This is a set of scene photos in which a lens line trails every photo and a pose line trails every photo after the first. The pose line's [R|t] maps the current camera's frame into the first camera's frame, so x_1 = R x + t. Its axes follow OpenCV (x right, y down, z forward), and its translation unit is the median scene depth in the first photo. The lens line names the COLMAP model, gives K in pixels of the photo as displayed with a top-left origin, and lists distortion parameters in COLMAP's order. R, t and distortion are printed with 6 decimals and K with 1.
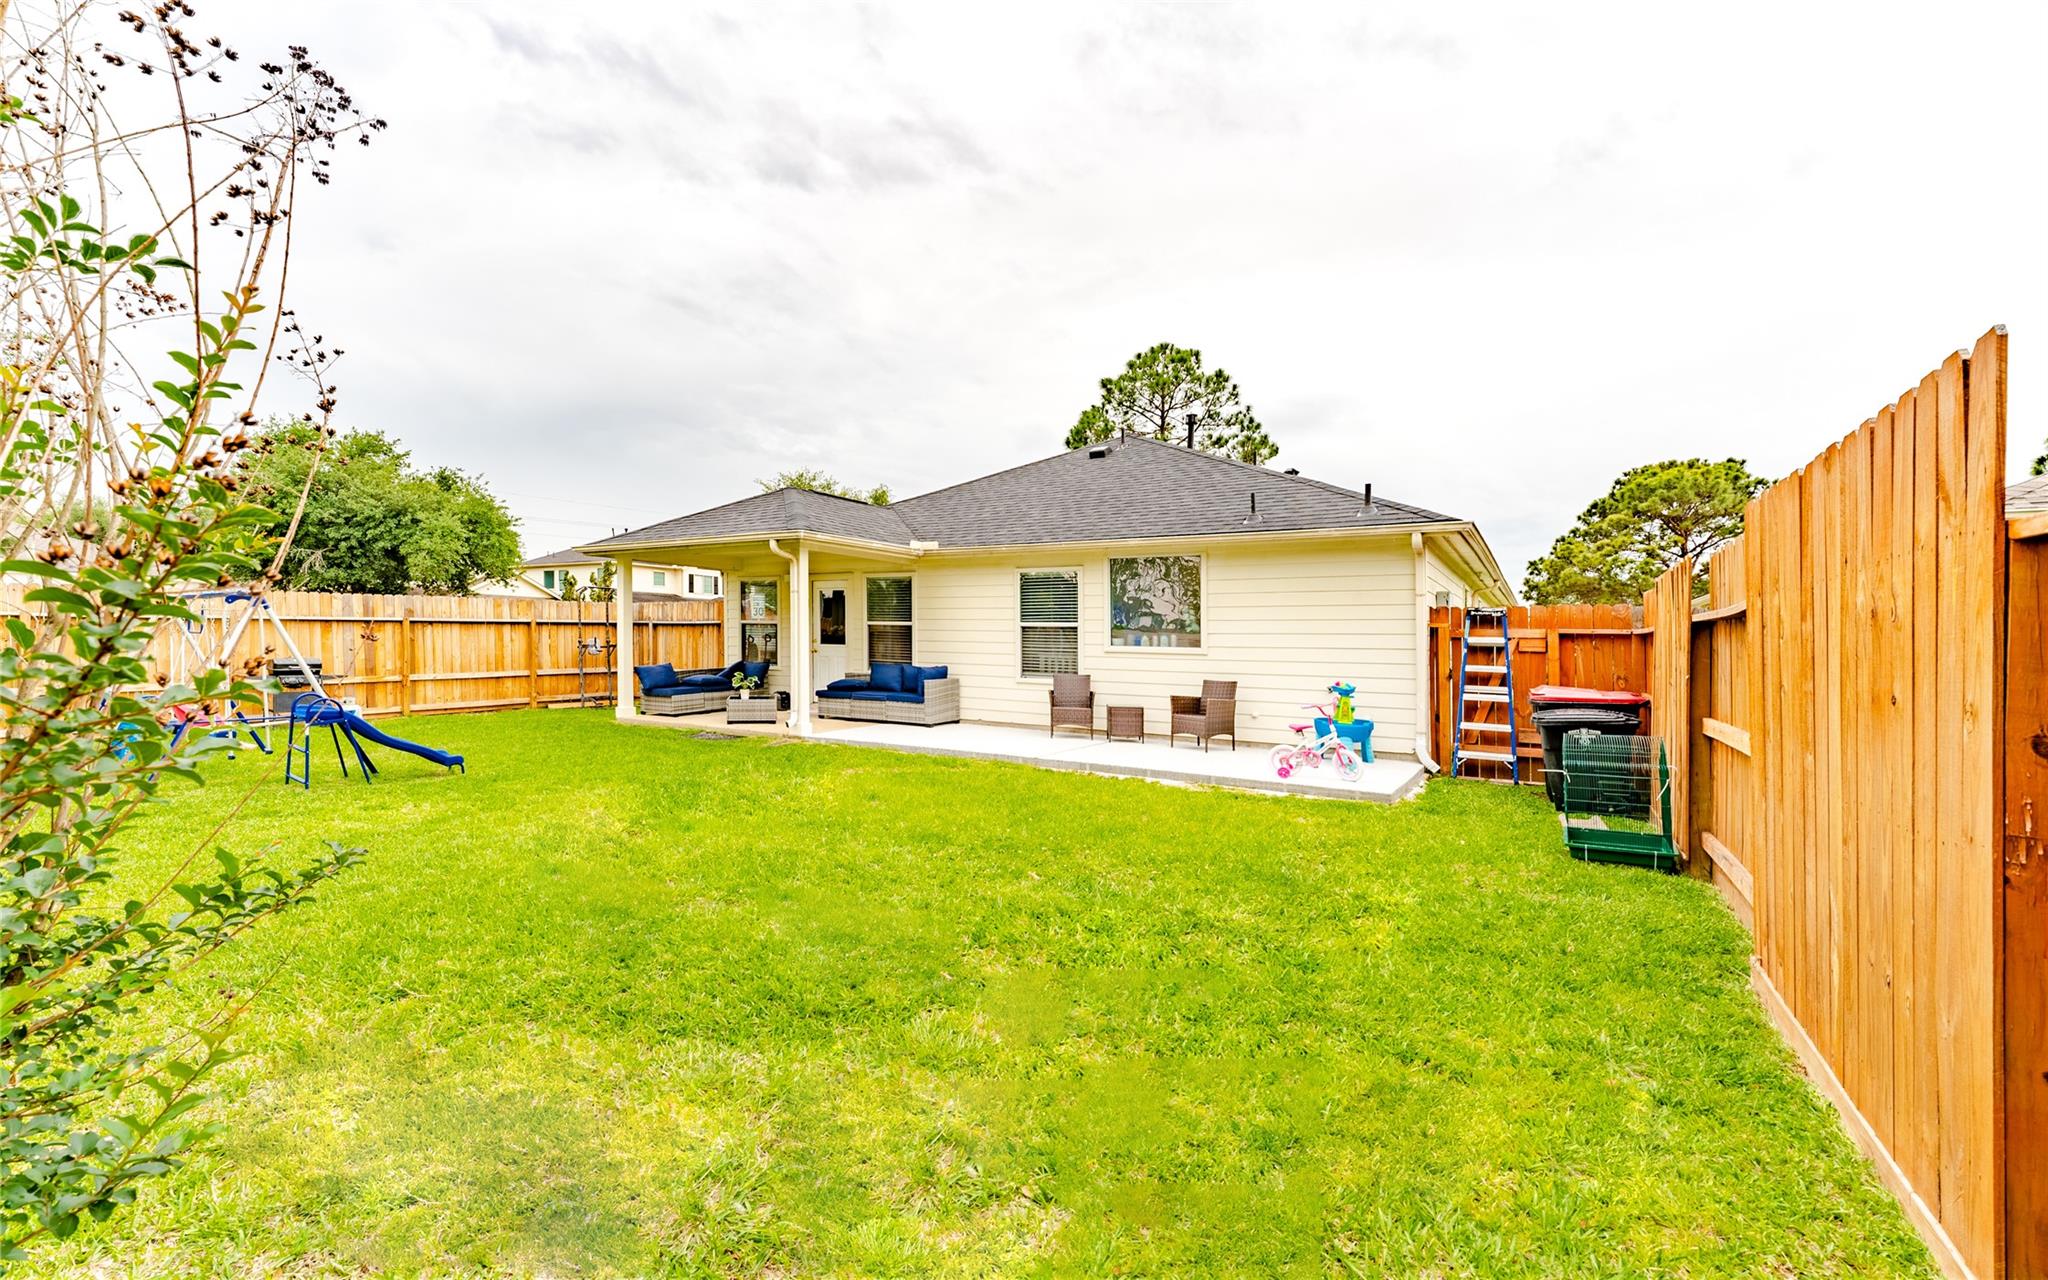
lens RADIAL K [[890.2, 0, 1022.4], [0, 890.2, 641.0], [0, 0, 1]] dist [0.020907, 0.000053]
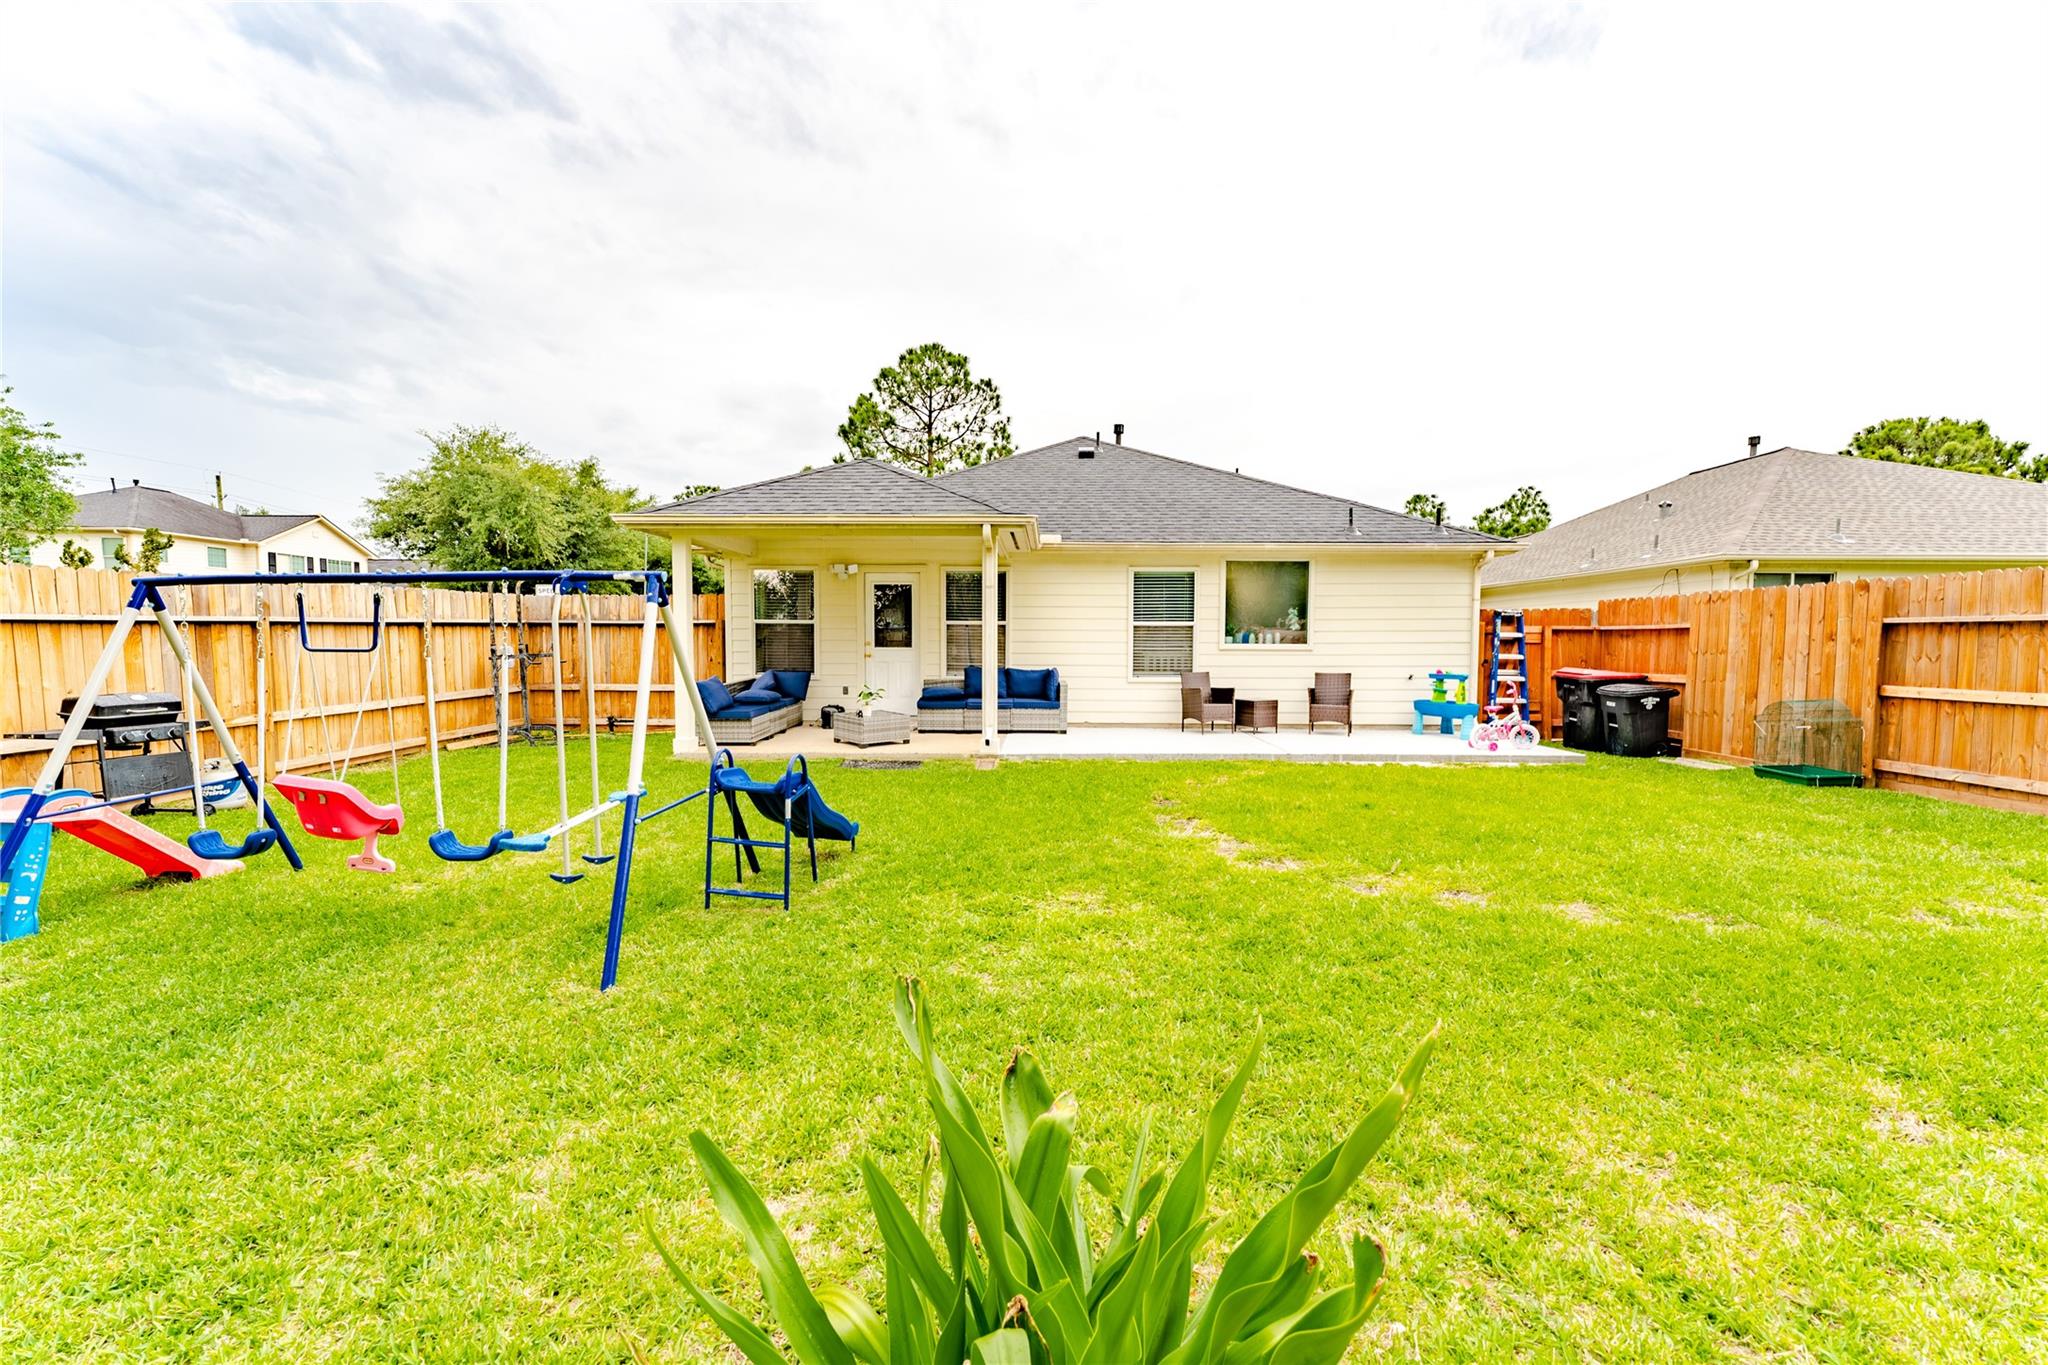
lens RADIAL K [[803.5, 0, 1032.1], [0, 803.5, 647.8], [0, 0, 1]] dist [0.001073, -0.000060]
pose [[0.850091, -0.024087, 0.526085, -0.522391], [0.010416, 0.999527, 0.028931, -0.016538], [-0.526533, -0.019114, 0.849940, 0.273560]]
